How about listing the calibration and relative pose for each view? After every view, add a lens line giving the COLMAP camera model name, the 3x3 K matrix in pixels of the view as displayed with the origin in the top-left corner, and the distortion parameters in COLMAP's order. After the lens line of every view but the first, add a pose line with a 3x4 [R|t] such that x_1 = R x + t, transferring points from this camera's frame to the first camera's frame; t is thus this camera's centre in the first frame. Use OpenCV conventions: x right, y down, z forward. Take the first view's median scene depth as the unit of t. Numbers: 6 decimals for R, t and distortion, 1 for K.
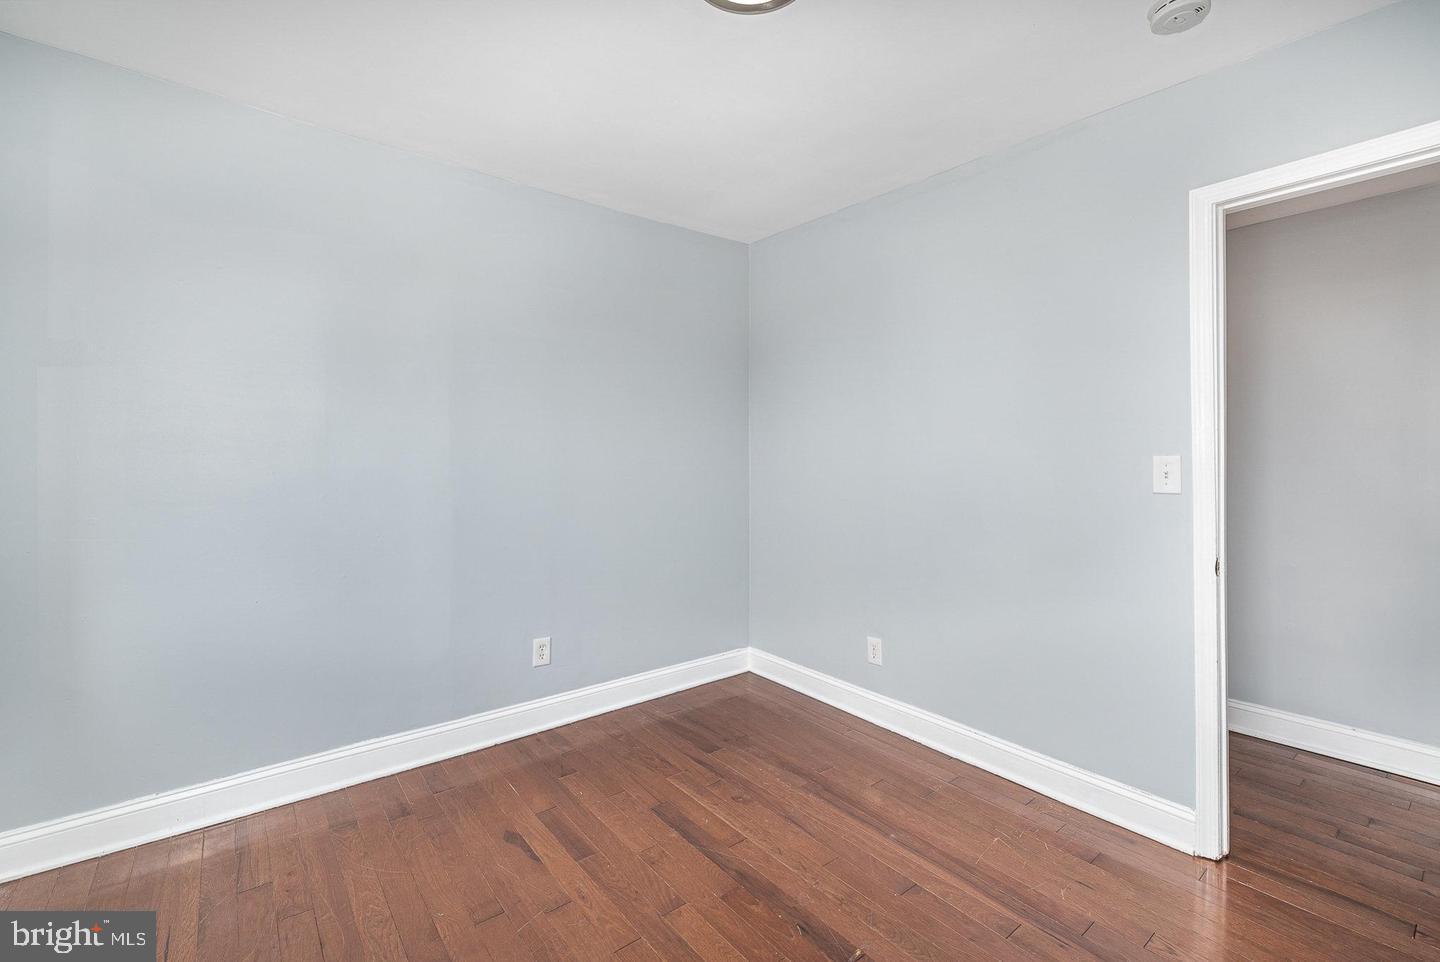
lens RADIAL K [[628.8, 0, 725.0], [0, 628.8, 457.3], [0, 0, 1]] dist [0.000952, 0.000118]
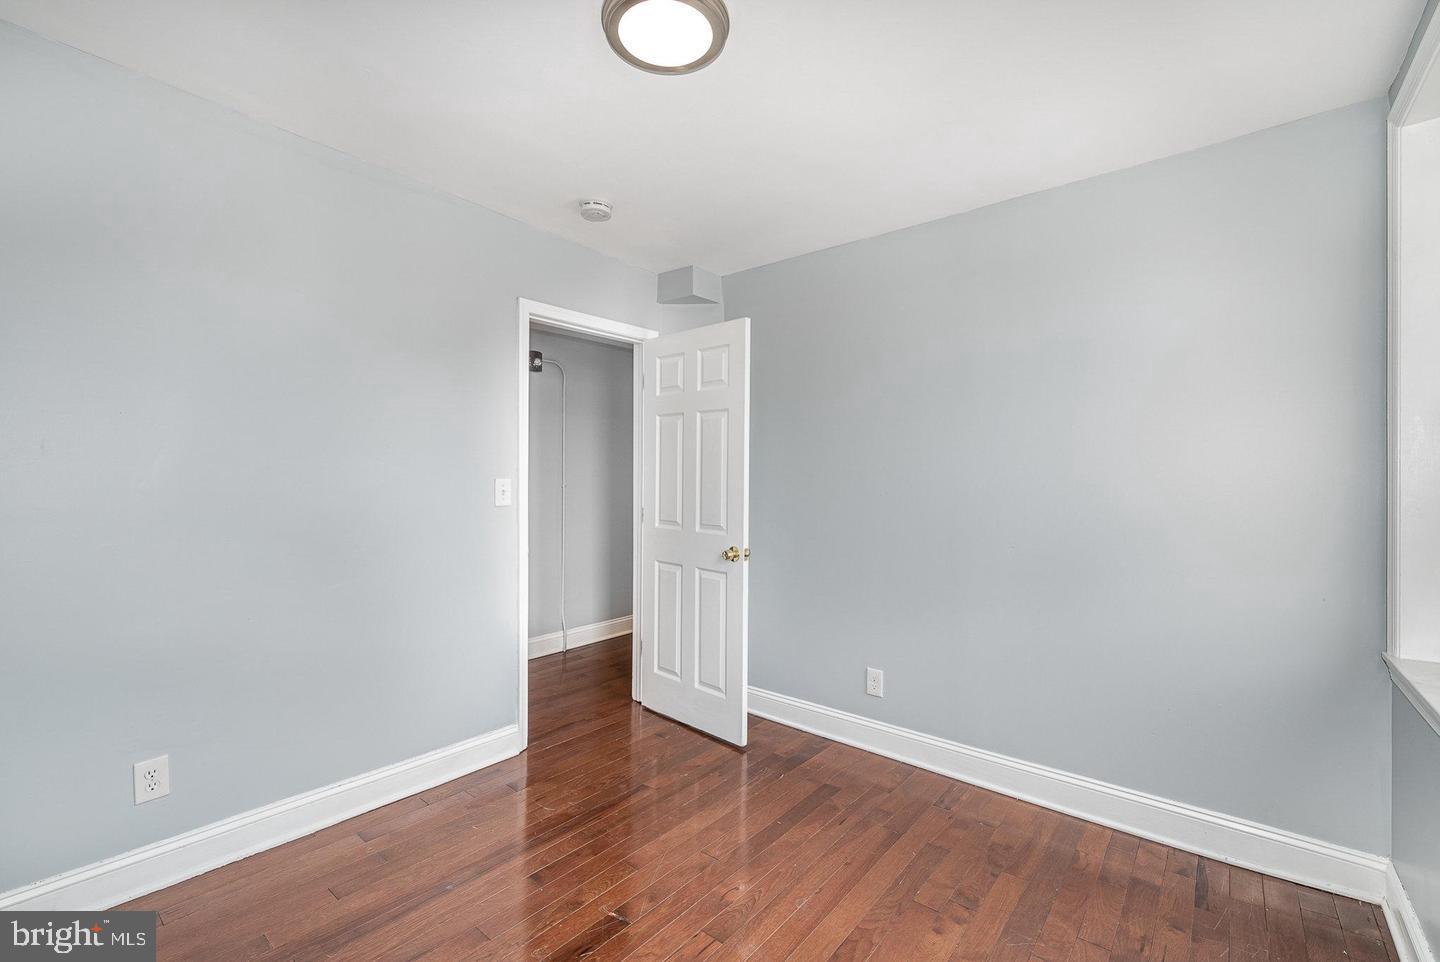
lens RADIAL K [[618.9, 0, 720.0], [0, 618.9, 481.0], [0, 0, 1]] dist [-0.000021, 0.000076]
pose [[-0.213548, 0.002438, 0.976929, -0.725688], [-0.005809, 0.999976, -0.003766, 0.004656], [-0.976915, -0.006479, -0.213529, 0.826179]]
